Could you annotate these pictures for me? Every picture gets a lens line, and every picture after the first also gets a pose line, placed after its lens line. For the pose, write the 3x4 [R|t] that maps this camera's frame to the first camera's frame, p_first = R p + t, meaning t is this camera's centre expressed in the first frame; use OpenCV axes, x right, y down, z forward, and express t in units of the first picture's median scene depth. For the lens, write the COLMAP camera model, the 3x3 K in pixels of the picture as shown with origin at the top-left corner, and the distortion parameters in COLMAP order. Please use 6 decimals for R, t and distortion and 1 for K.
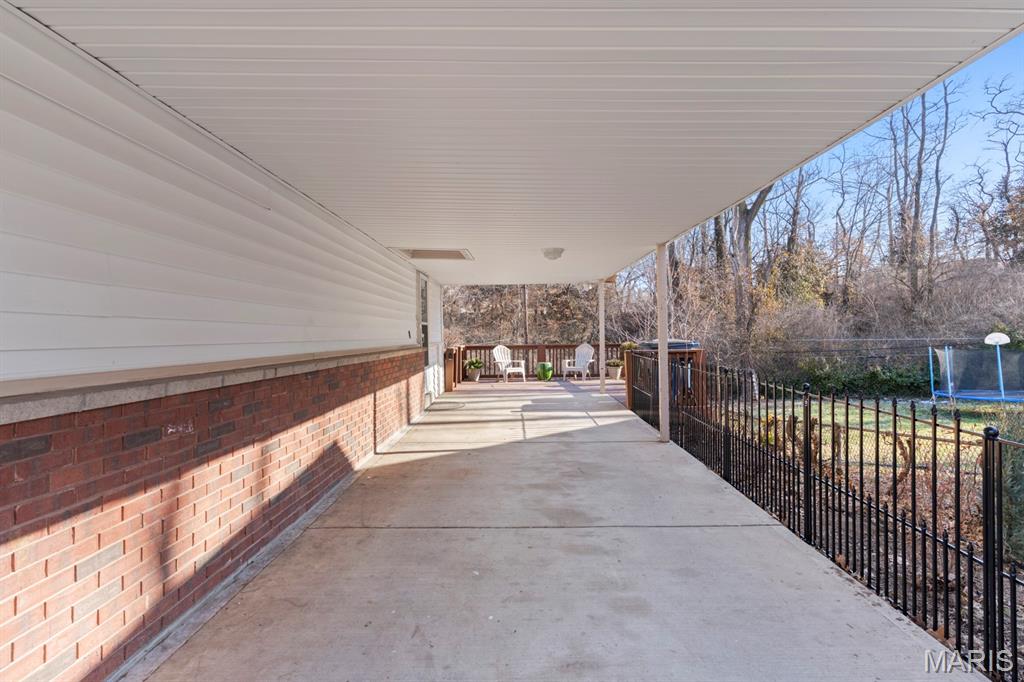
lens RADIAL K [[492.3, 0, 508.0], [0, 492.3, 330.6], [0, 0, 1]] dist [0.002950, 0.001349]
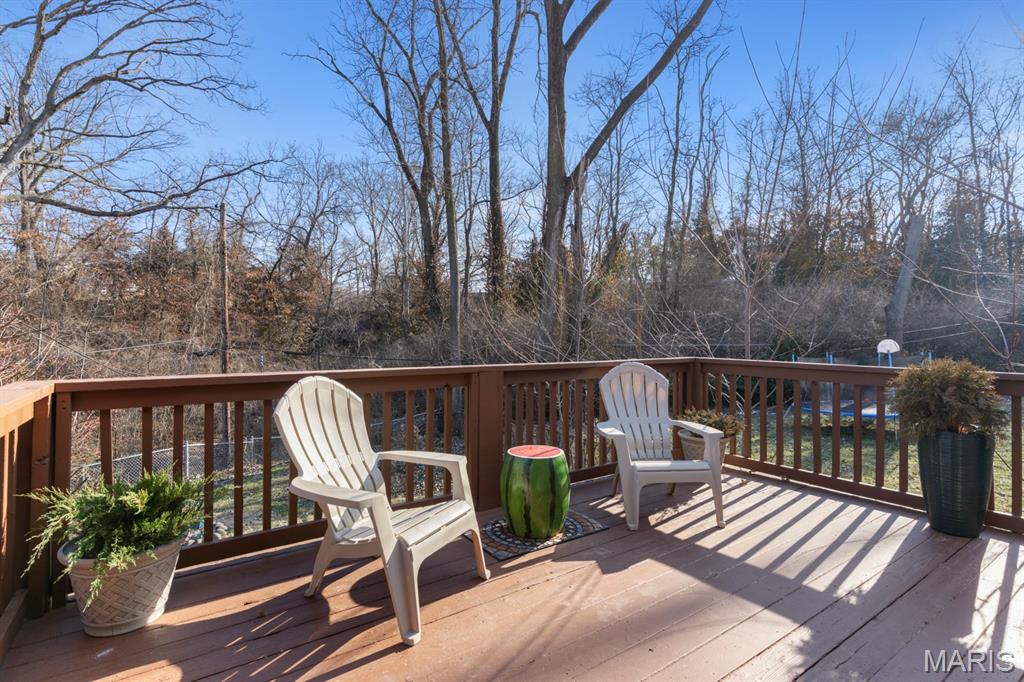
lens RADIAL K [[491.1, 0, 514.8], [0, 491.1, 337.6], [0, 0, 1]] dist [0.003491, 0.000392]
pose [[0.813900, 0.014368, 0.580827, -0.061200], [-0.020366, 0.999785, 0.003805, 0.013055], [-0.580648, -0.014926, 0.814018, 0.804210]]
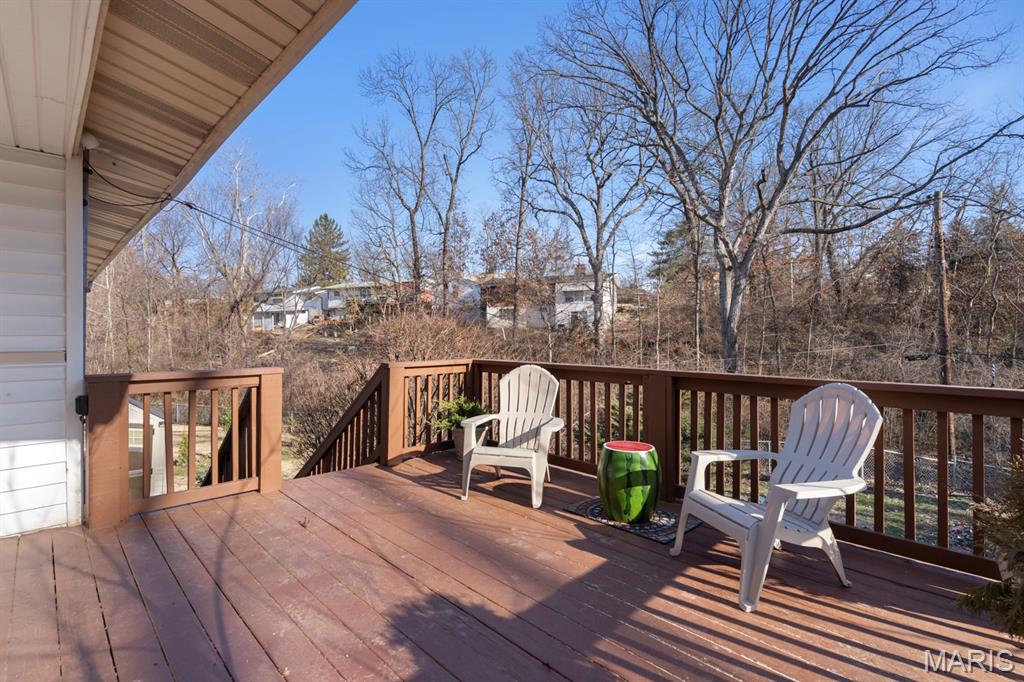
lens RADIAL K [[492.3, 0, 508.0], [0, 492.3, 330.6], [0, 0, 1]] dist [0.002950, 0.001349]
pose [[0.702574, 0.011661, -0.711515, 0.206173], [-0.006727, 0.999930, 0.009745, 0.003694], [0.711579, -0.002060, 0.702603, 0.758616]]
